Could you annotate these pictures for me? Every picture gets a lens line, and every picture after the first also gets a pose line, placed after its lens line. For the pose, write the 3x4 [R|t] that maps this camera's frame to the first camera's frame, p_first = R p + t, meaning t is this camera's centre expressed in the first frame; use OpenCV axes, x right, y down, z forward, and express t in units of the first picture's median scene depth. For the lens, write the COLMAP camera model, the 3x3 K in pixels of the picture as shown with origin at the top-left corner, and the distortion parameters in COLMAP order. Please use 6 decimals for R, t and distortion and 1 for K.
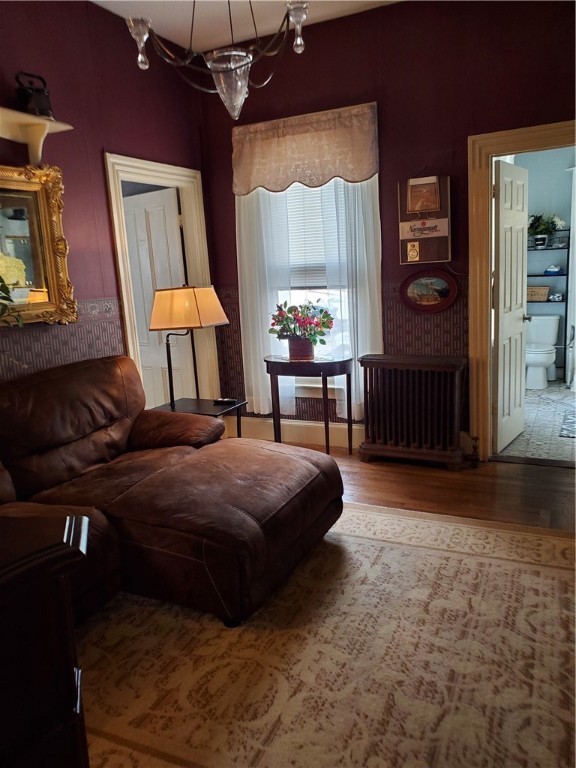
lens RADIAL K [[603.3, 0, 289.8], [0, 603.3, 384.4], [0, 0, 1]] dist [0.008430, -0.003186]
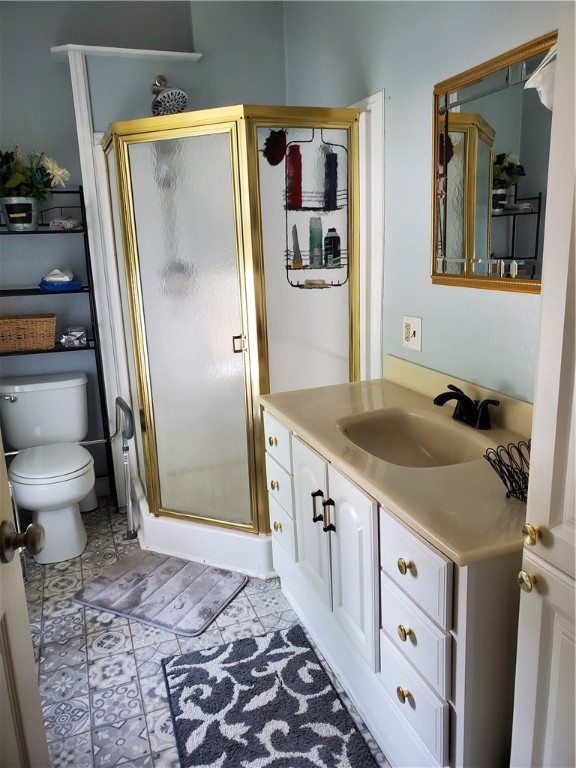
lens RADIAL K [[603.3, 0, 289.6], [0, 603.3, 381.4], [0, 0, 1]] dist [0.008430, -0.003186]
pose [[0.692257, -0.135089, 0.708894, 0.227386], [0.126311, 0.989840, 0.065281, -0.122262], [-0.710511, 0.044350, 0.702287, 0.569137]]
